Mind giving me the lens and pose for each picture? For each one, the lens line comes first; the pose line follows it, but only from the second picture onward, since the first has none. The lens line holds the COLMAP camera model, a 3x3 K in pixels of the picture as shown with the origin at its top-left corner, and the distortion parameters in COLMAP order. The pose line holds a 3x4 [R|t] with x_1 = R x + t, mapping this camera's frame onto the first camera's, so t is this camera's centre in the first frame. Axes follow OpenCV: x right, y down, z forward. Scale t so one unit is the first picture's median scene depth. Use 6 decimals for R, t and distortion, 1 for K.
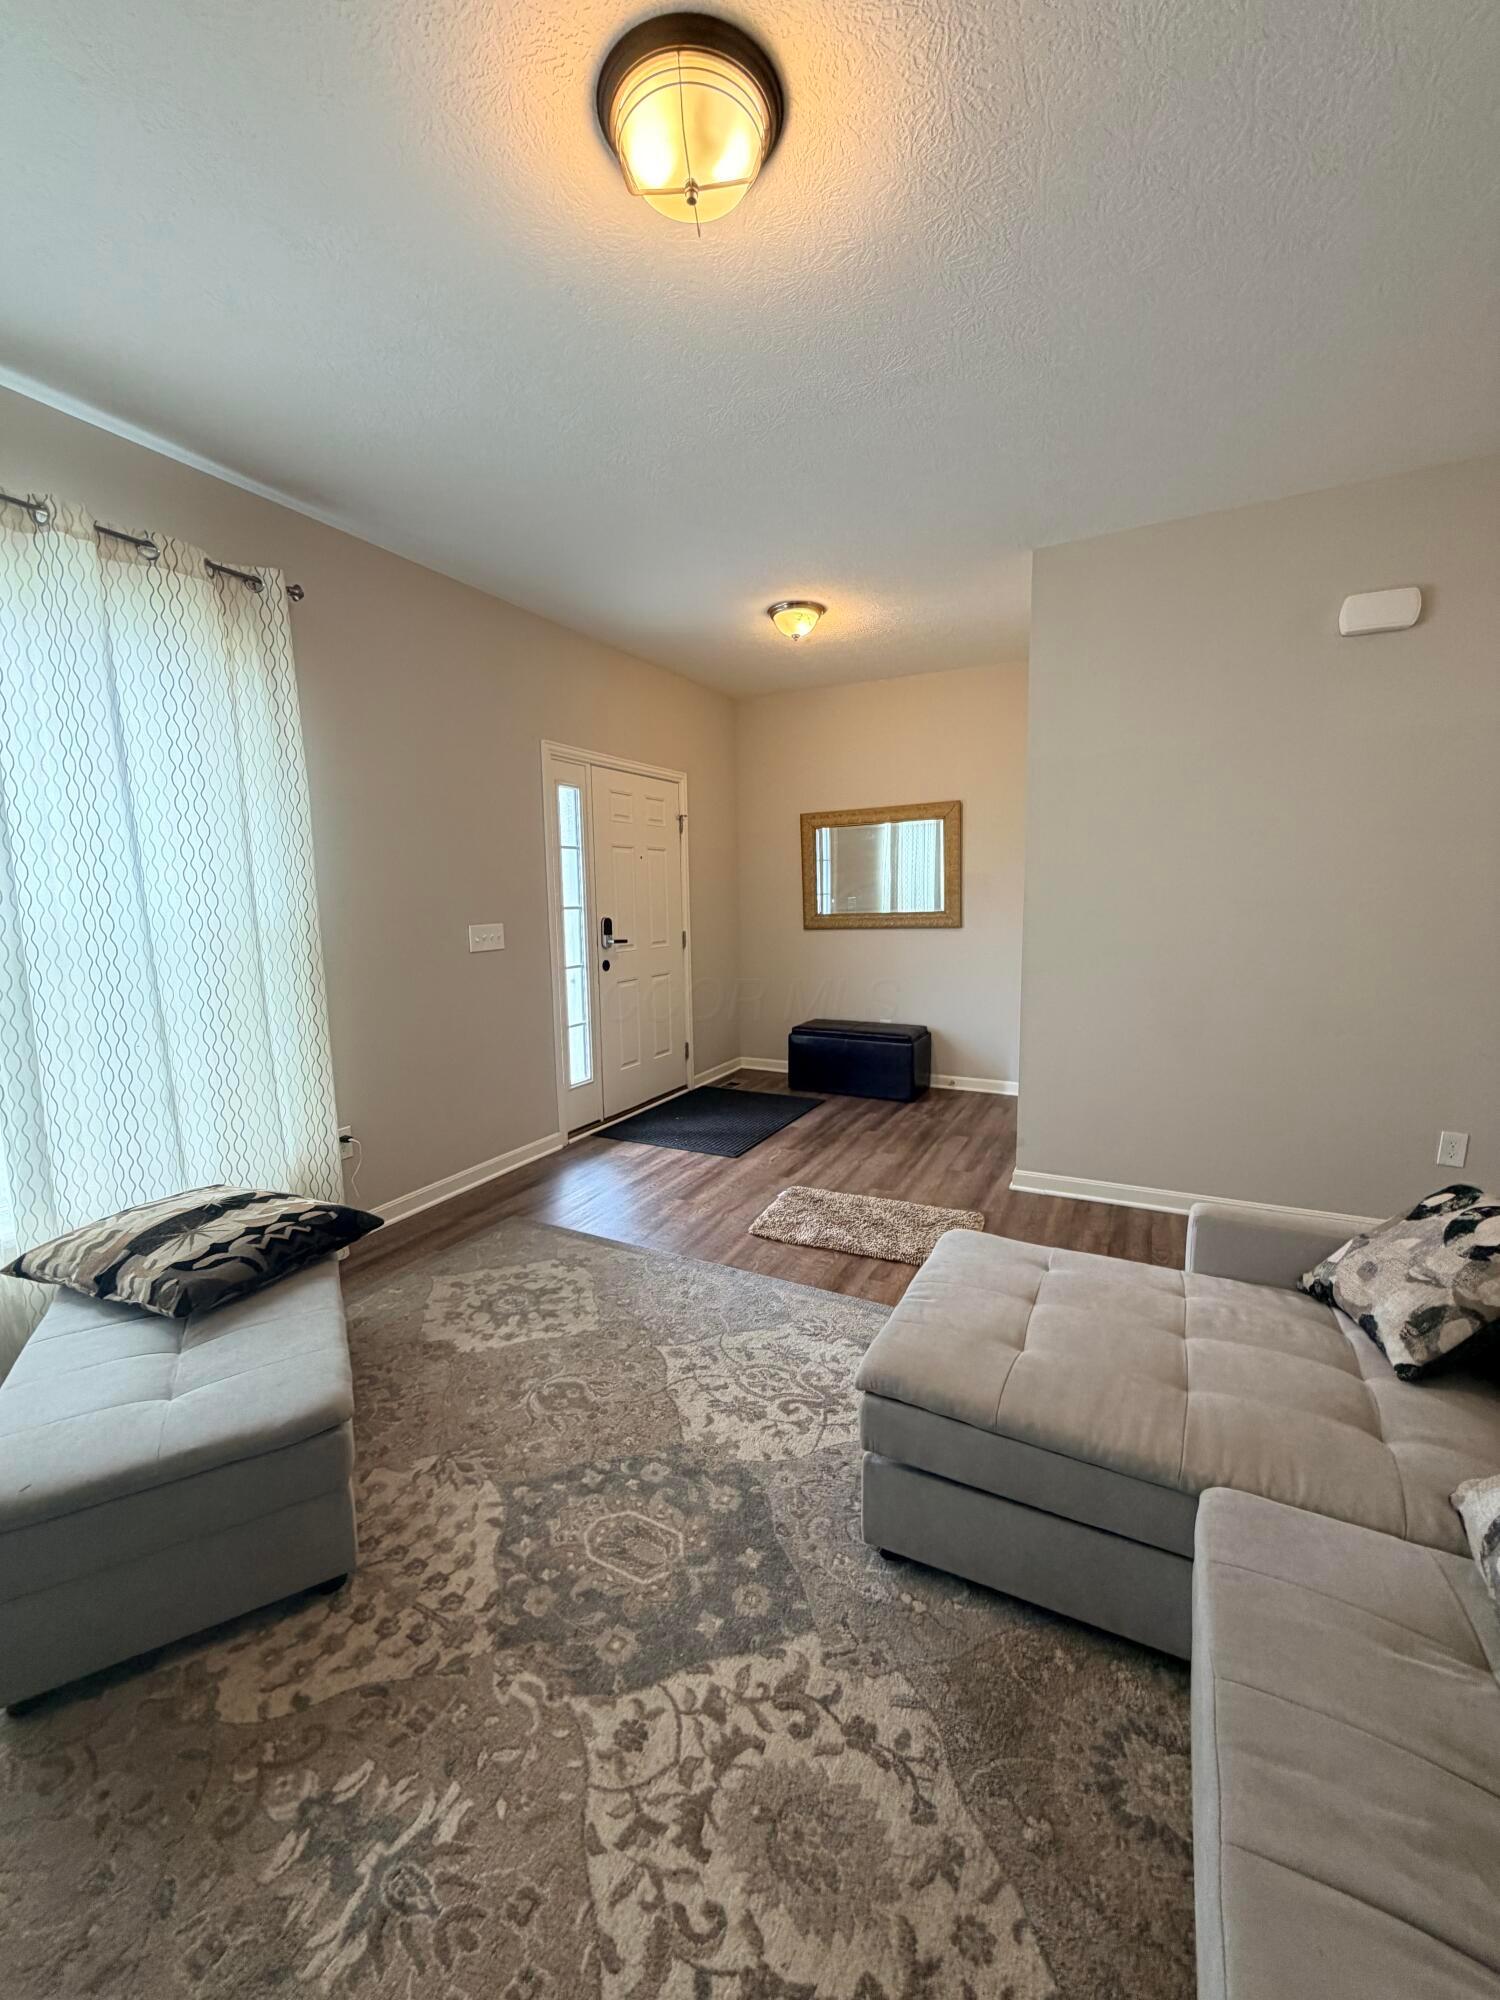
lens RADIAL K [[793.5, 0, 748.9], [0, 793.5, 999.3], [0, 0, 1]] dist [0.000565, 0.000054]
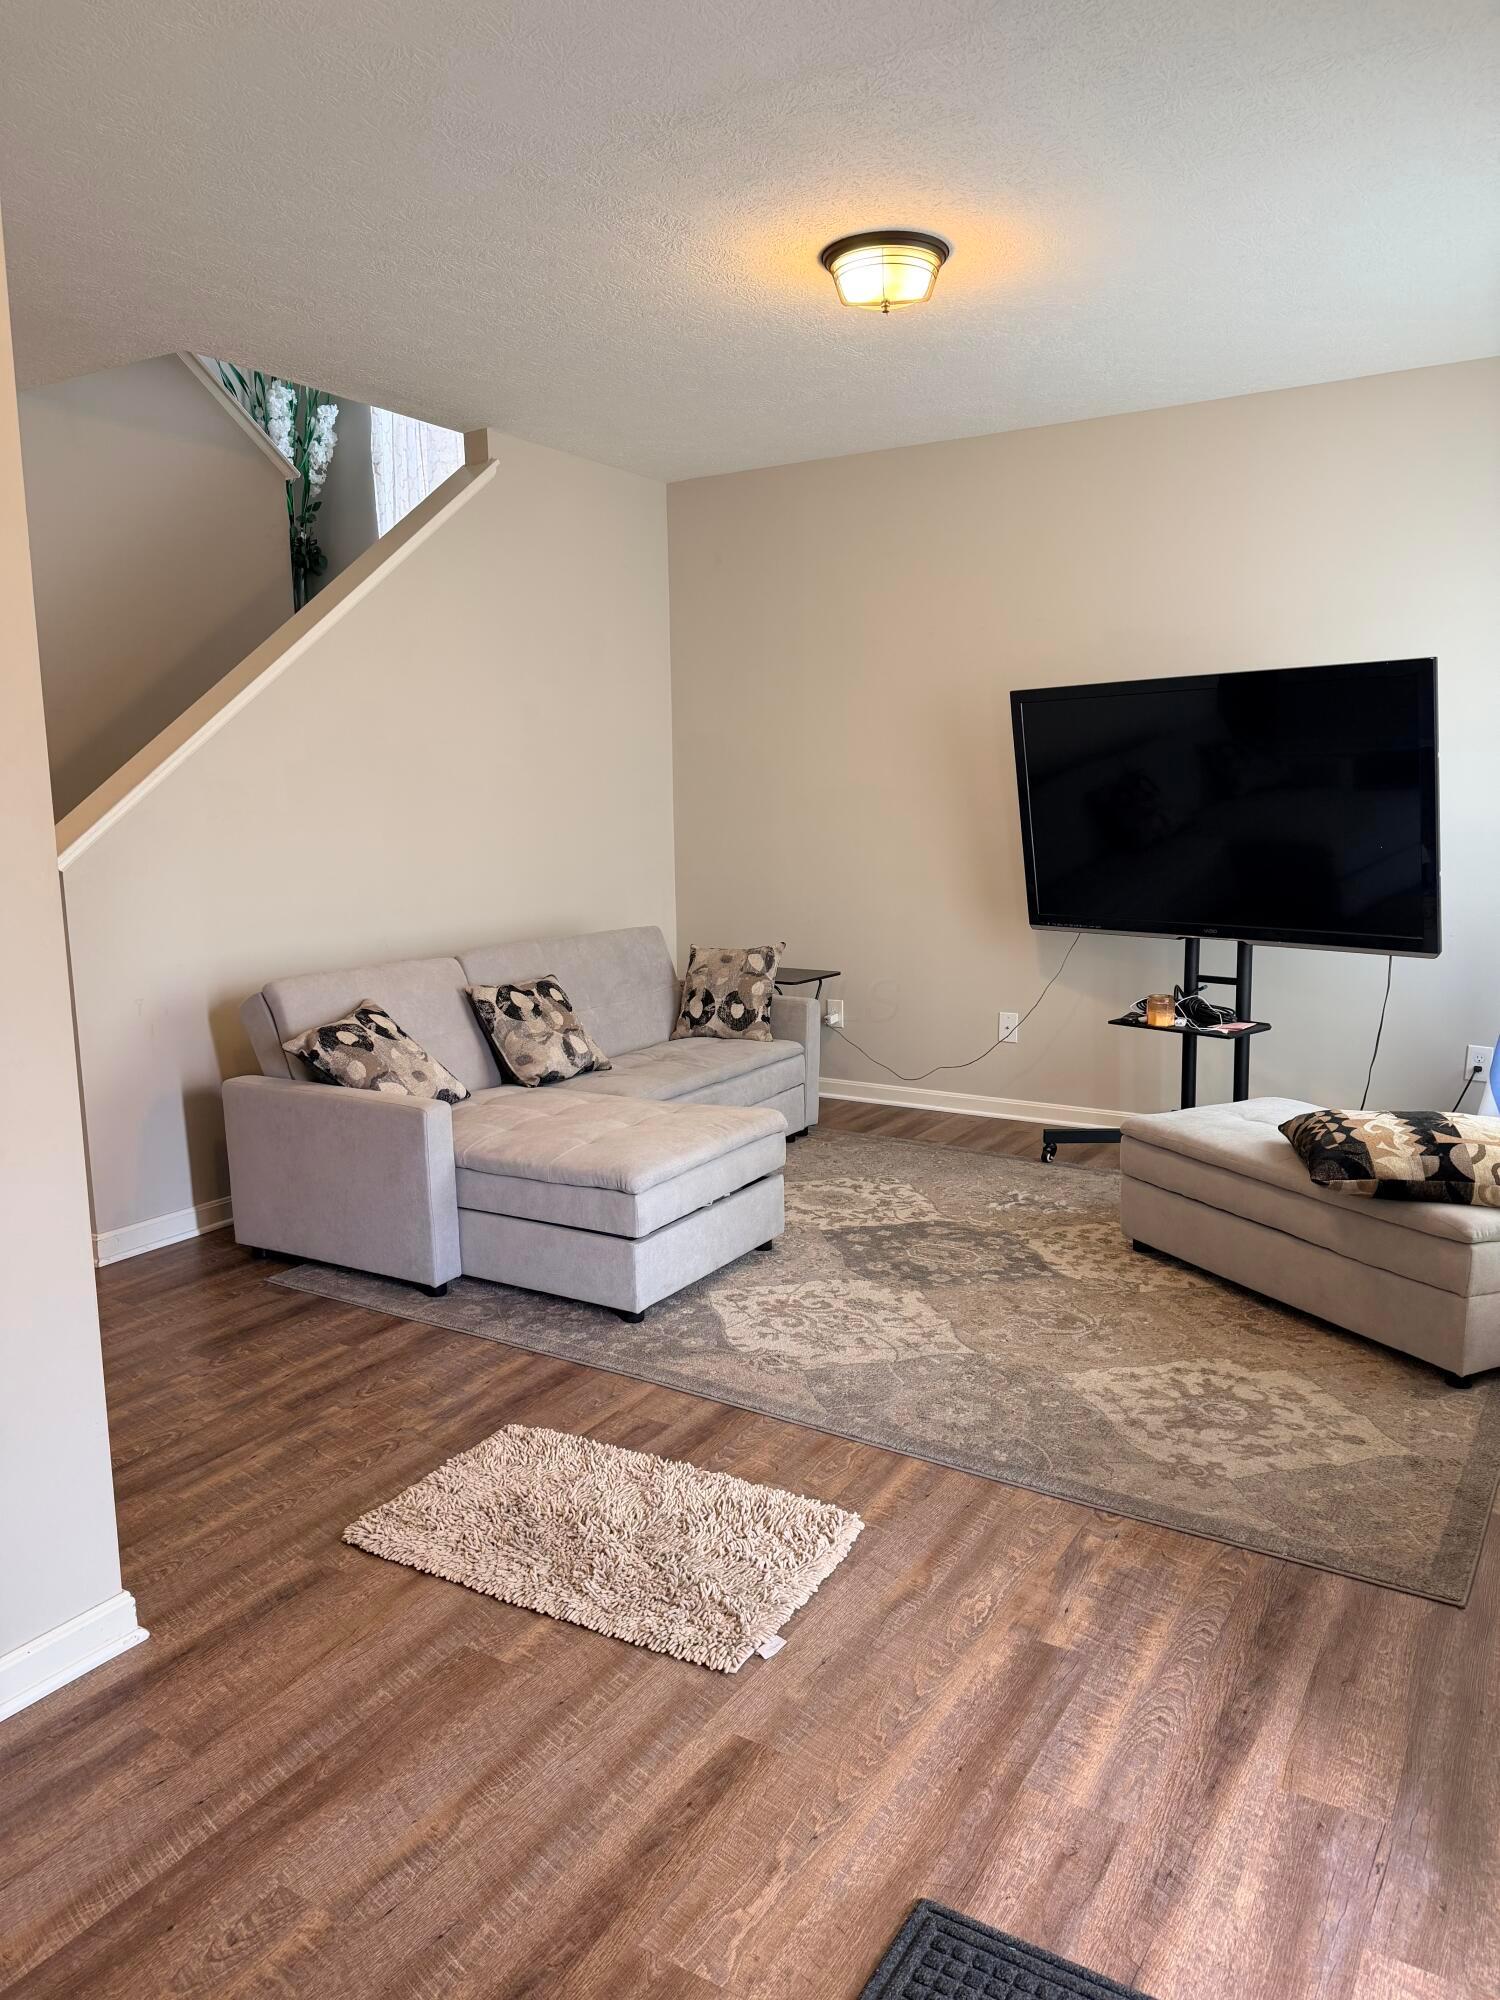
lens RADIAL K [[1388.9, 0, 749.3], [0, 1388.9, 994.8], [0, 0, 1]] dist [0.026056, -0.026457]
pose [[-0.996571, 0.021947, 0.079781, -0.009000], [0.043334, 0.959815, 0.277269, -0.396566], [-0.070490, 0.279776, -0.957474, 2.830356]]
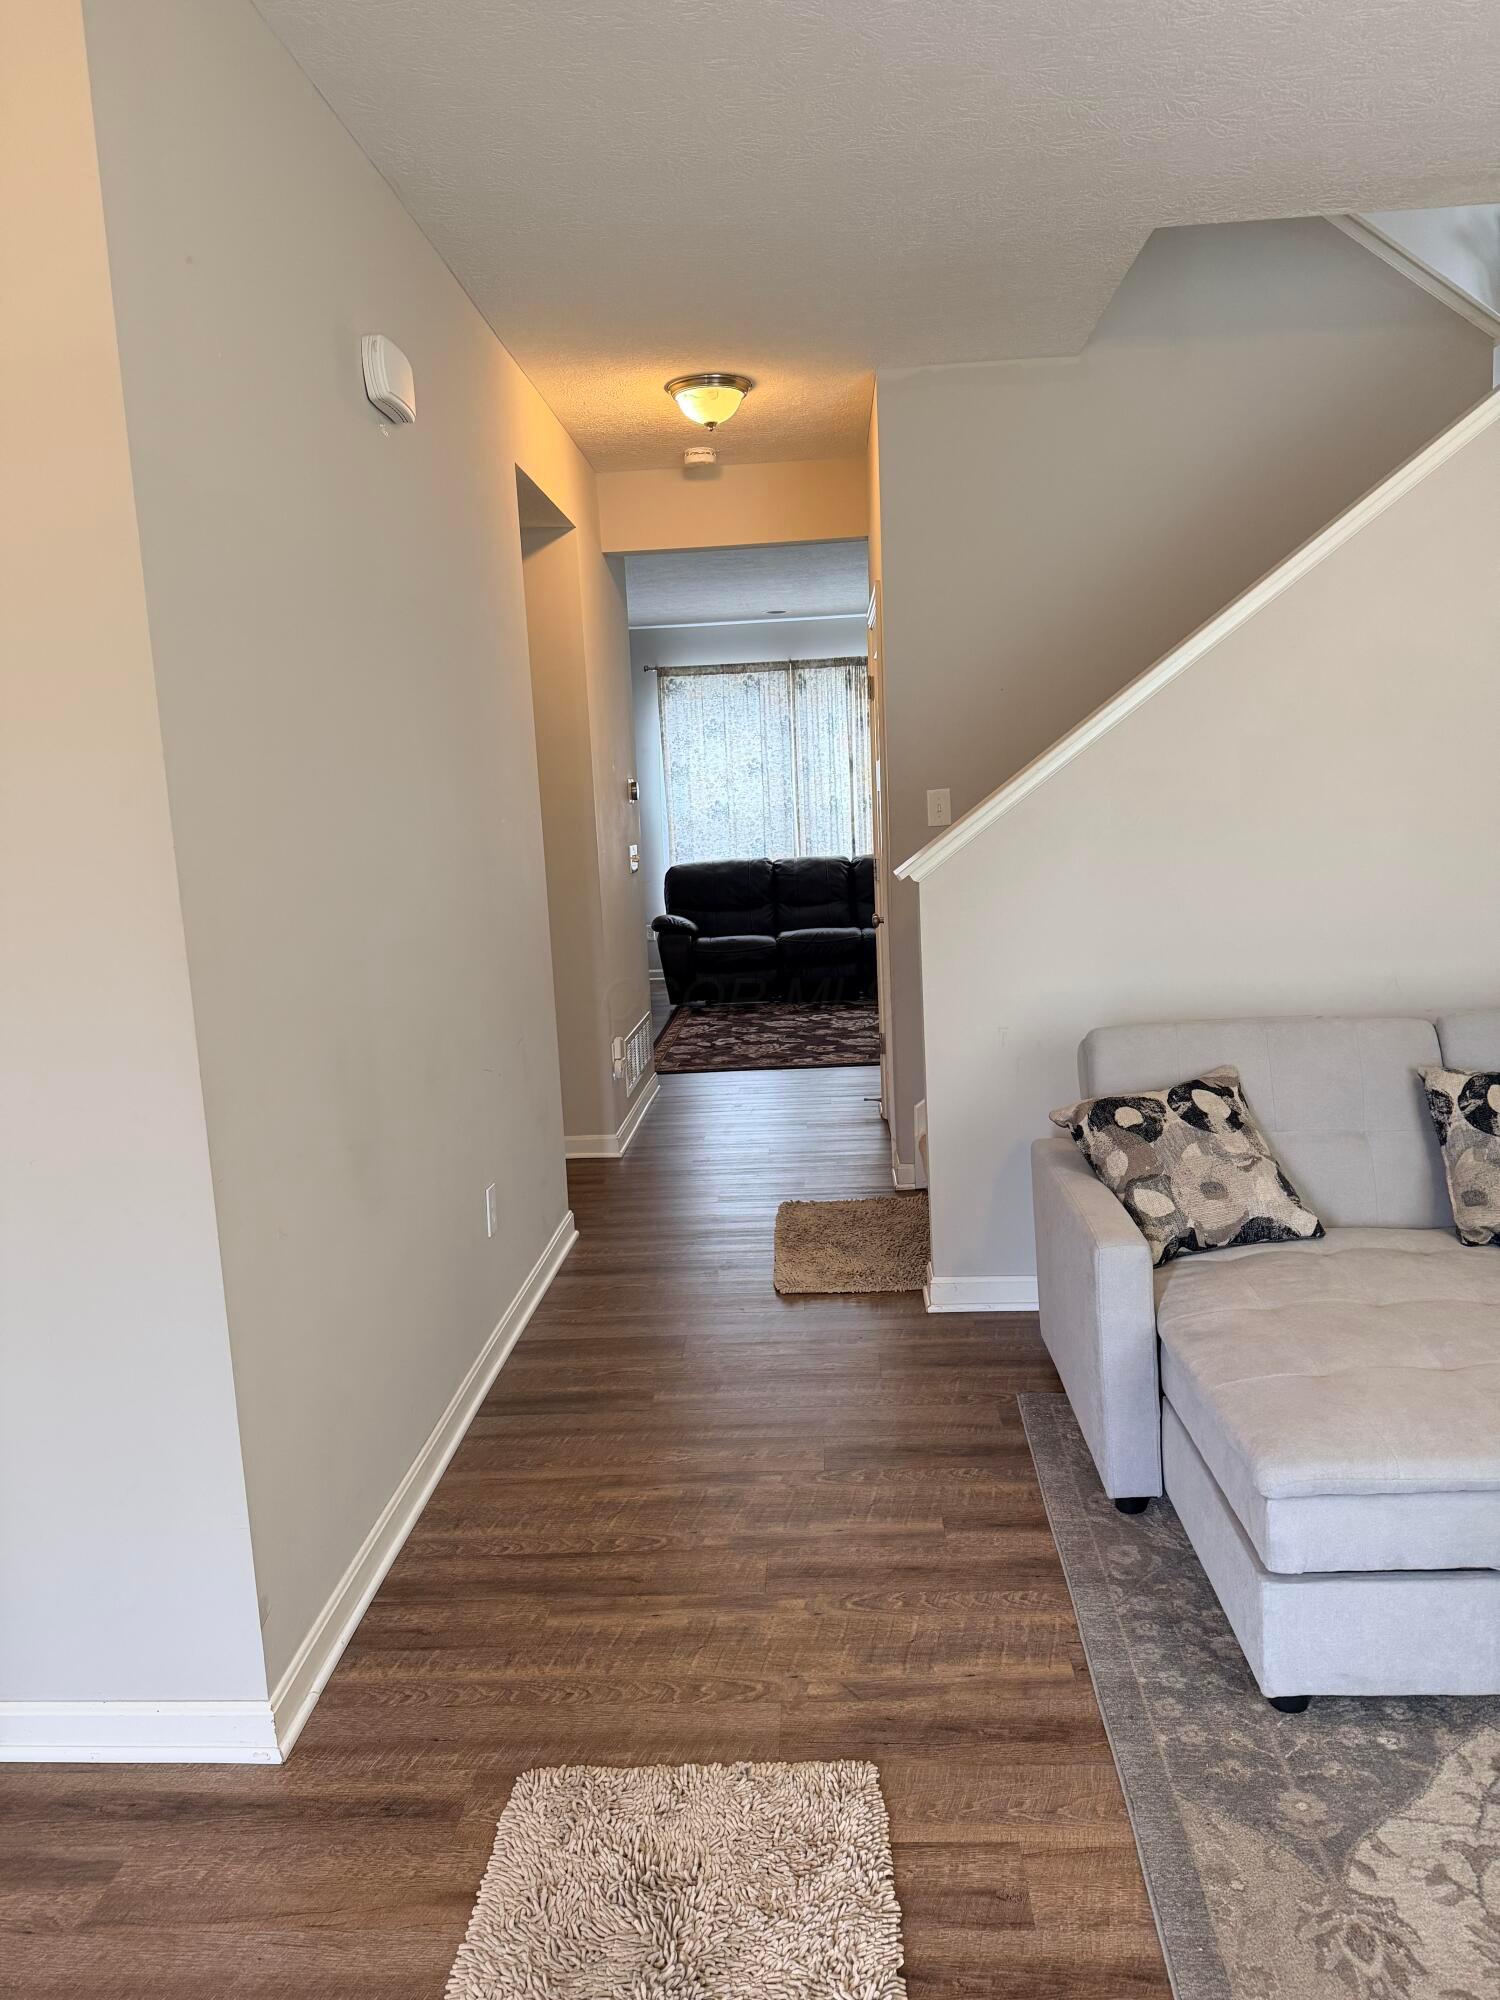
lens RADIAL K [[1388.9, 0, 746.0], [0, 1388.9, 1001.0], [0, 0, 1]] dist [0.026056, -0.026457]
pose [[-0.407552, -0.071114, 0.910409, -0.447846], [0.174614, 0.972498, 0.154132, -0.213875], [-0.896332, 0.221787, -0.383926, 1.832046]]
